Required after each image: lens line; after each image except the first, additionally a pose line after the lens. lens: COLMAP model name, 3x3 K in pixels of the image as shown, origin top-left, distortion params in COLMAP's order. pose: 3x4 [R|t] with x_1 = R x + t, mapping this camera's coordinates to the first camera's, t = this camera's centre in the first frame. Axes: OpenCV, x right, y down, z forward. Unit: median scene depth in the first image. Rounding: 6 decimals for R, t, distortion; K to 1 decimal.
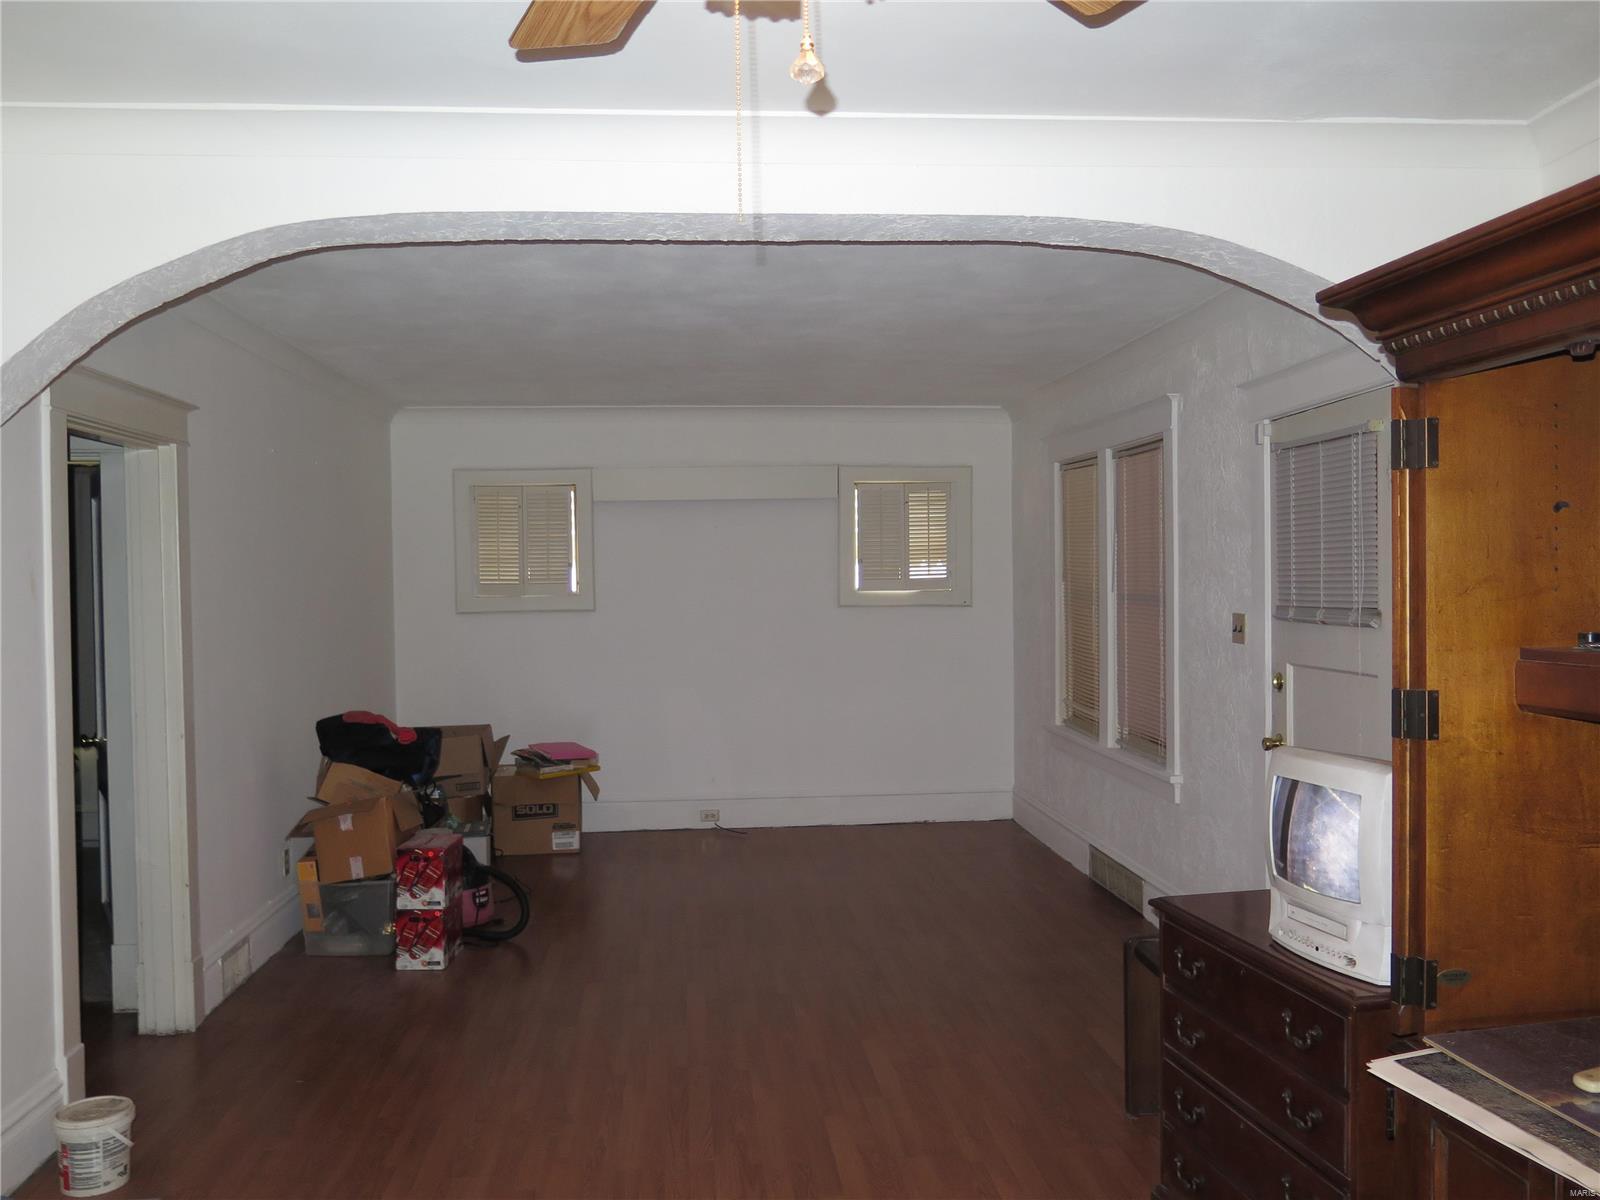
lens RADIAL K [[1345.1, 0, 799.4], [0, 1345.1, 596.3], [0, 0, 1]] dist [-0.022696, 0.006327]
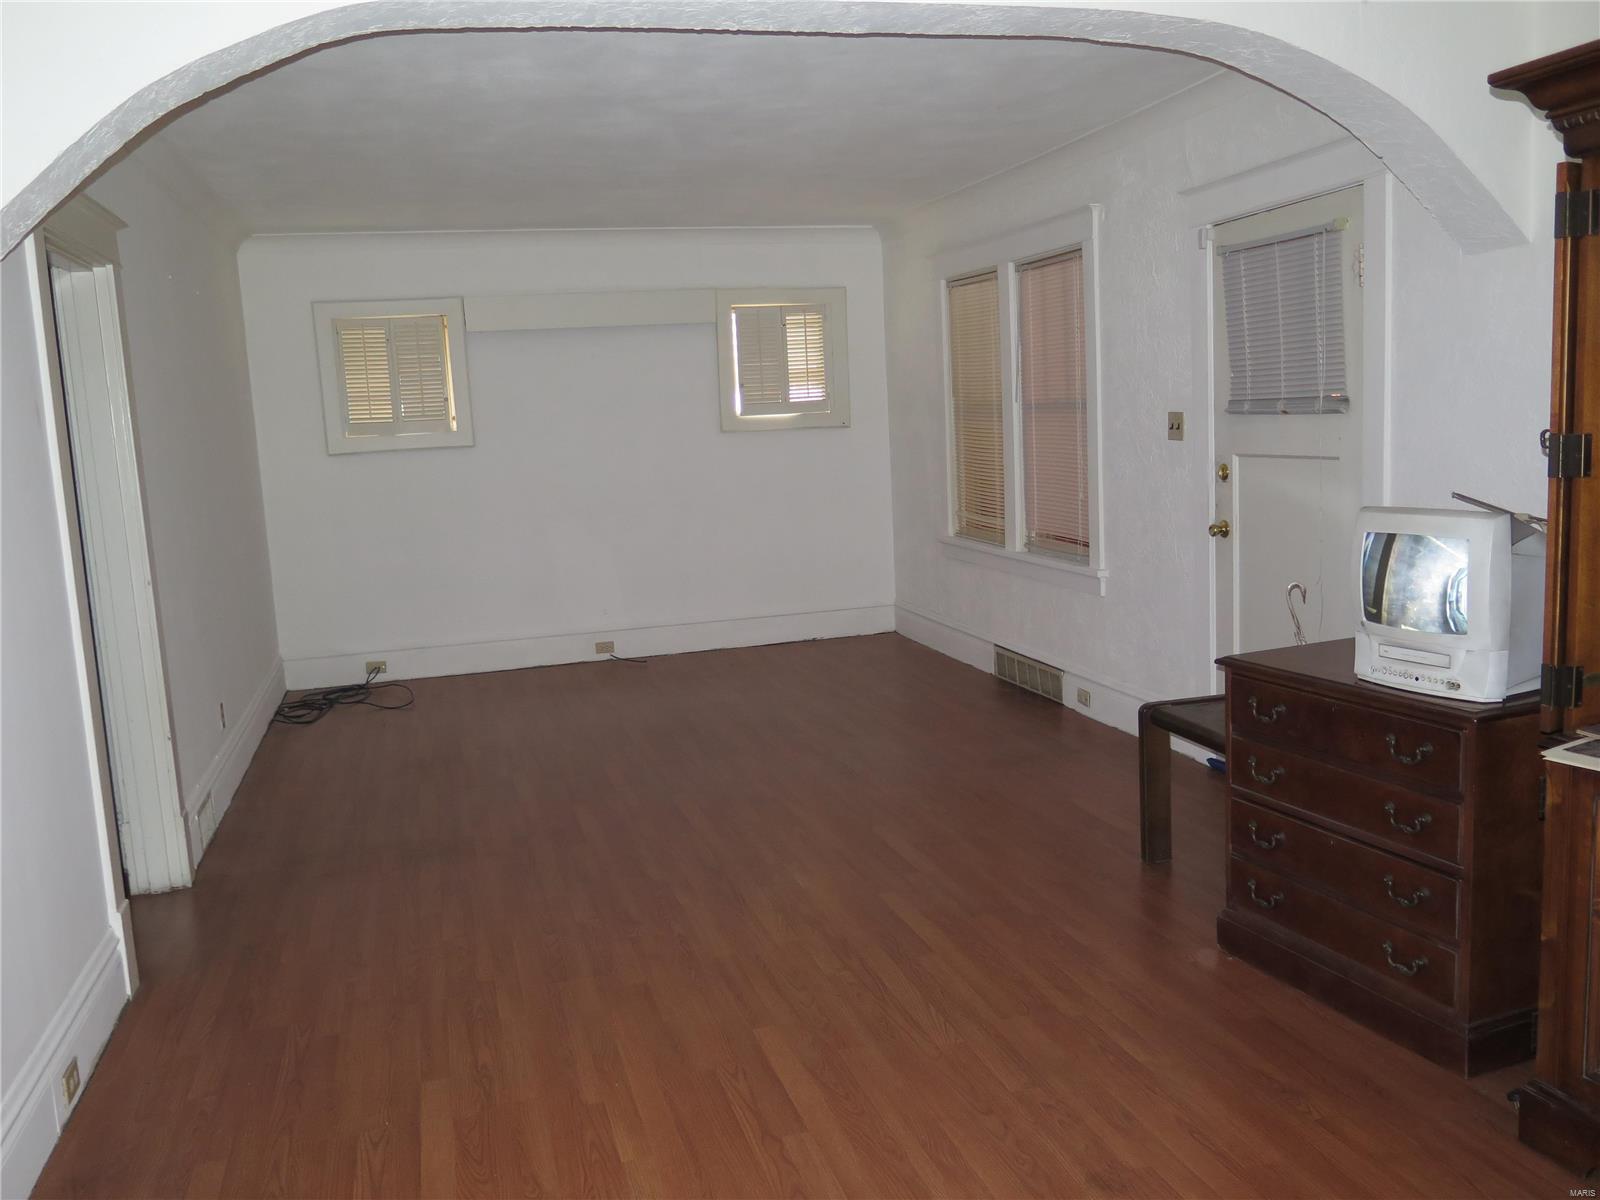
lens RADIAL K [[1345.1, 0, 795.4], [0, 1345.1, 597.8], [0, 0, 1]] dist [-0.022696, 0.006327]
pose [[0.981408, -0.061925, 0.181669, -0.187626], [0.040380, 0.991954, 0.119989, 0.020721], [-0.187637, -0.110422, 0.976012, -0.001972]]
